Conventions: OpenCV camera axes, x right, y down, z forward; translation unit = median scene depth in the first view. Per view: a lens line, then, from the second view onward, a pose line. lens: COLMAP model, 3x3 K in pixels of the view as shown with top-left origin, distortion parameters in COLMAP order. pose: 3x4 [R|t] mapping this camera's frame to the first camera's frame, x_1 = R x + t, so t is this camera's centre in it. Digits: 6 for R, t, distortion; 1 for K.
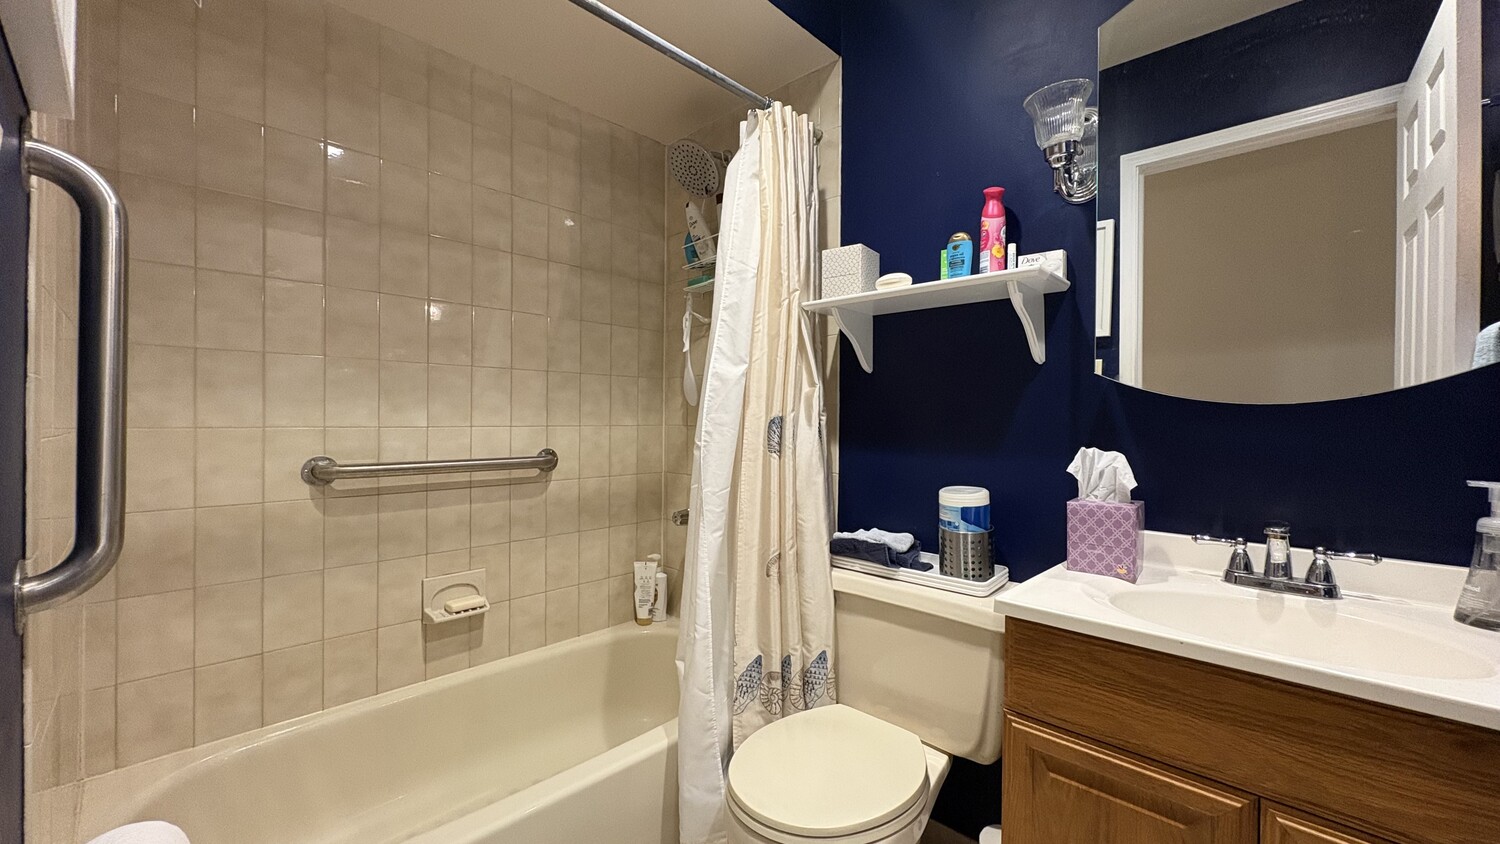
lens RADIAL K [[597.1, 0, 749.1], [0, 597.1, 421.6], [0, 0, 1]] dist [0.000438, 0.000108]
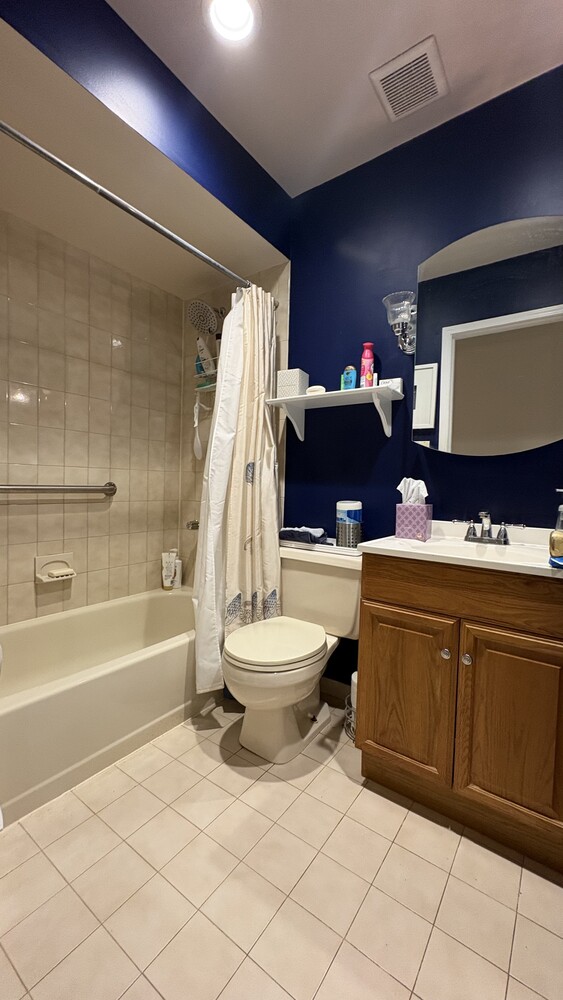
lens RADIAL K [[398.1, 0, 283.6], [0, 398.1, 498.0], [0, 0, 1]] dist [0.000438, 0.000108]
pose [[0.989250, 0.013288, 0.145631, -0.029287], [-0.017961, 0.999363, 0.030826, 0.058703], [-0.145128, -0.033110, 0.988859, -0.201084]]
